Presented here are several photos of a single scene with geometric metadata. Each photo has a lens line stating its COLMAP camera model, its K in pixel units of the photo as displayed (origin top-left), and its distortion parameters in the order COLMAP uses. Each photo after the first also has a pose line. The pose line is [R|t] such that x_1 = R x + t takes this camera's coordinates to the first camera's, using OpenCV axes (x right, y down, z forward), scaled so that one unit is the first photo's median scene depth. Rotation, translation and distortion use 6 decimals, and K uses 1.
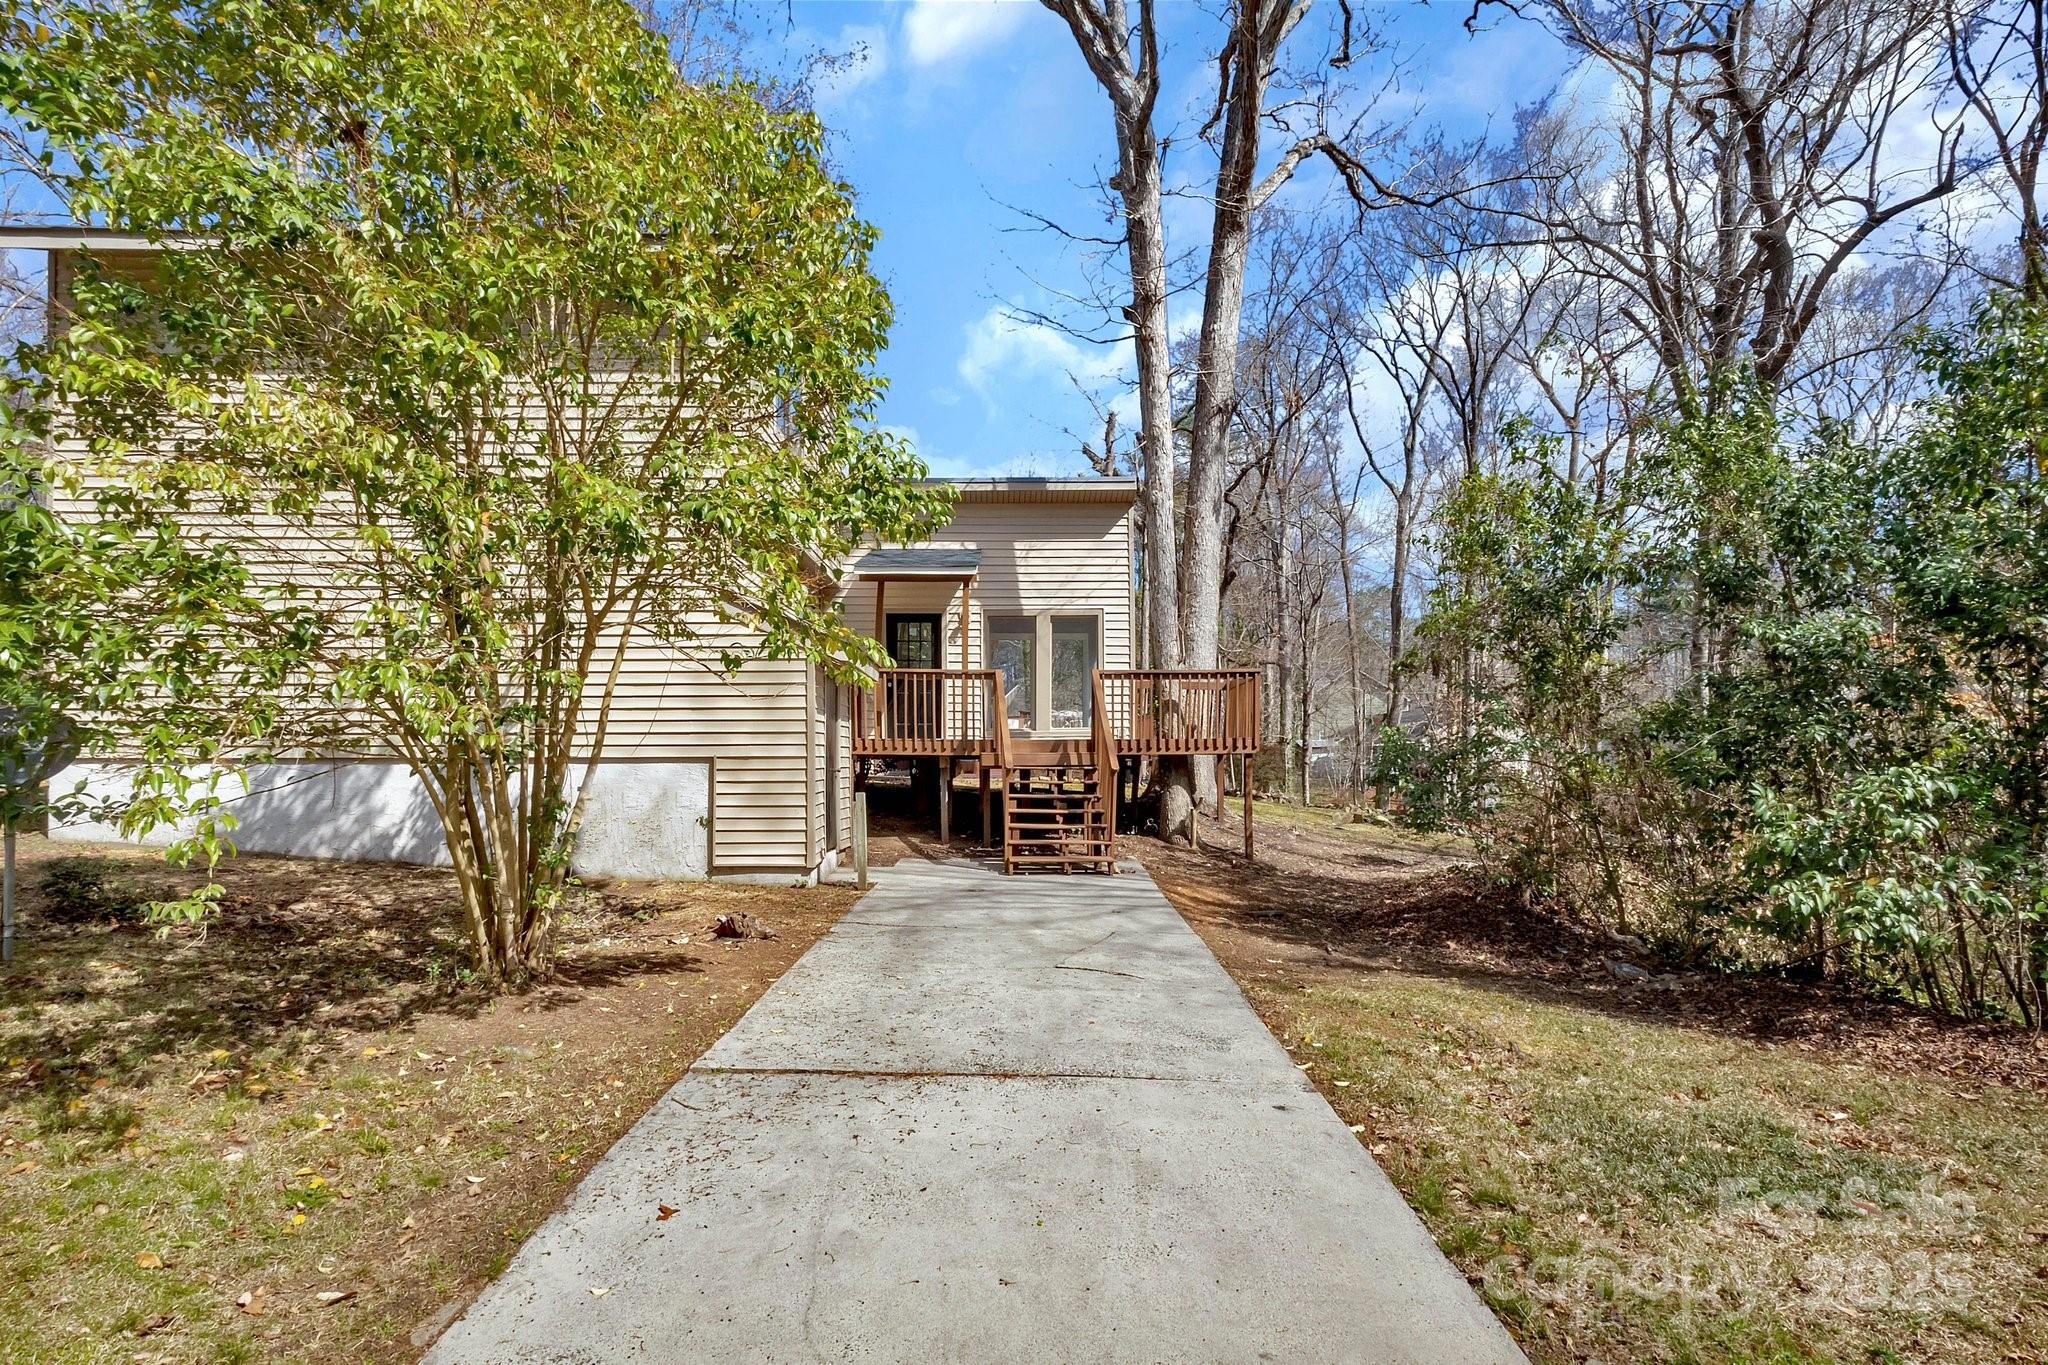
lens RADIAL K [[1021.4, 0, 1021.8], [0, 1021.4, 711.6], [0, 0, 1]] dist [0.003430, 0.002111]
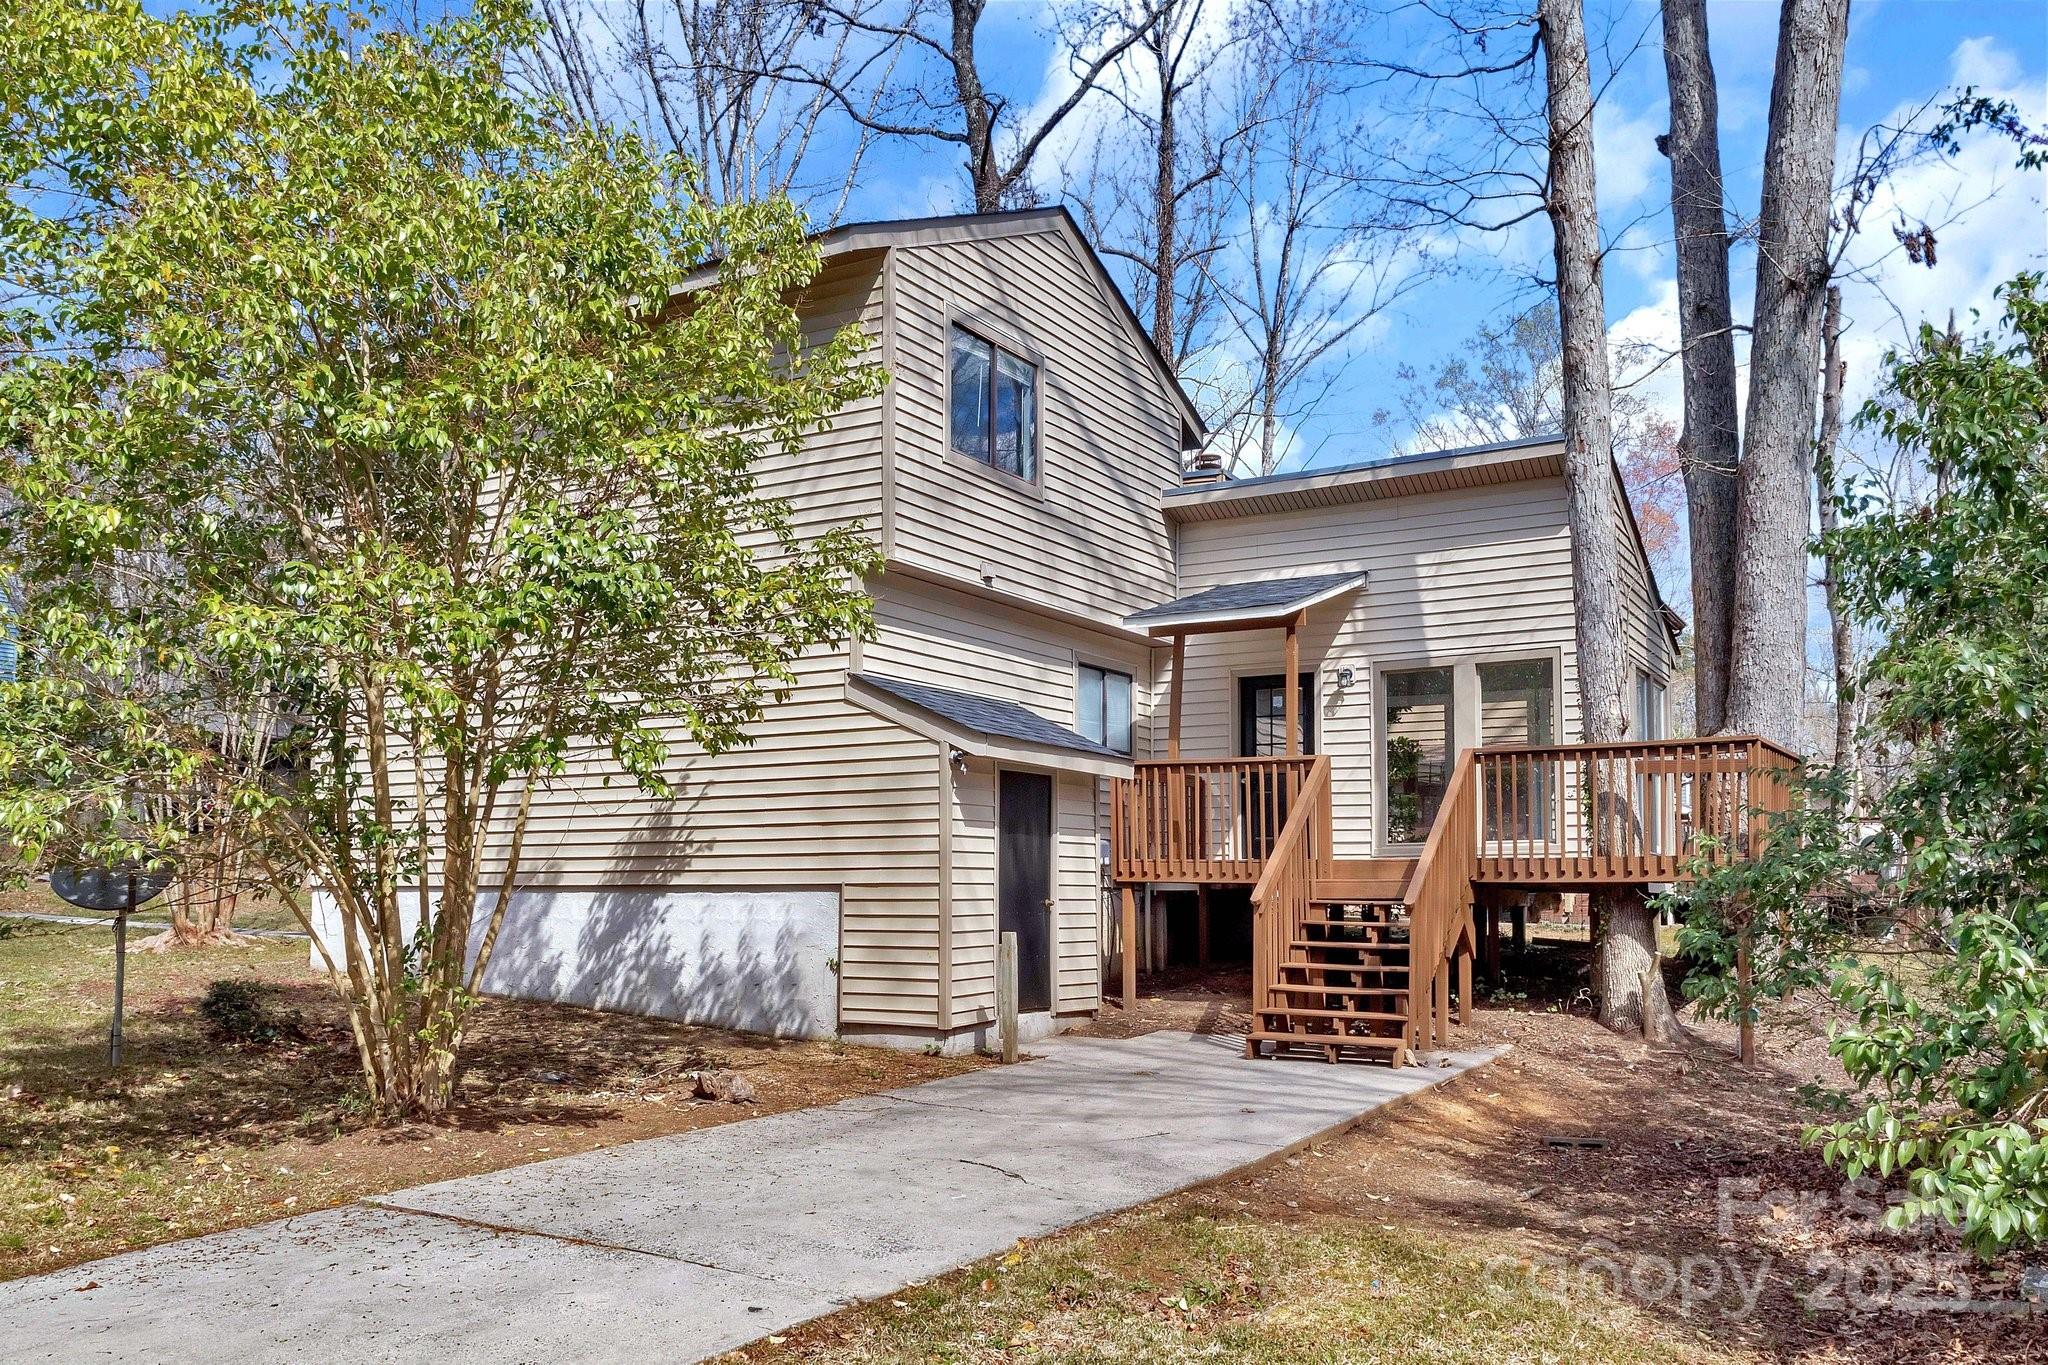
lens RADIAL K [[1603.3, 0, 1025.4], [0, 1603.3, 793.6], [0, 0, 1]] dist [0.000466, -0.002749]
pose [[0.854602, -0.029420, -0.518450, 0.341775], [0.022309, 0.999552, -0.019947, 0.000722], [0.518804, 0.005480, 0.854875, 0.001685]]
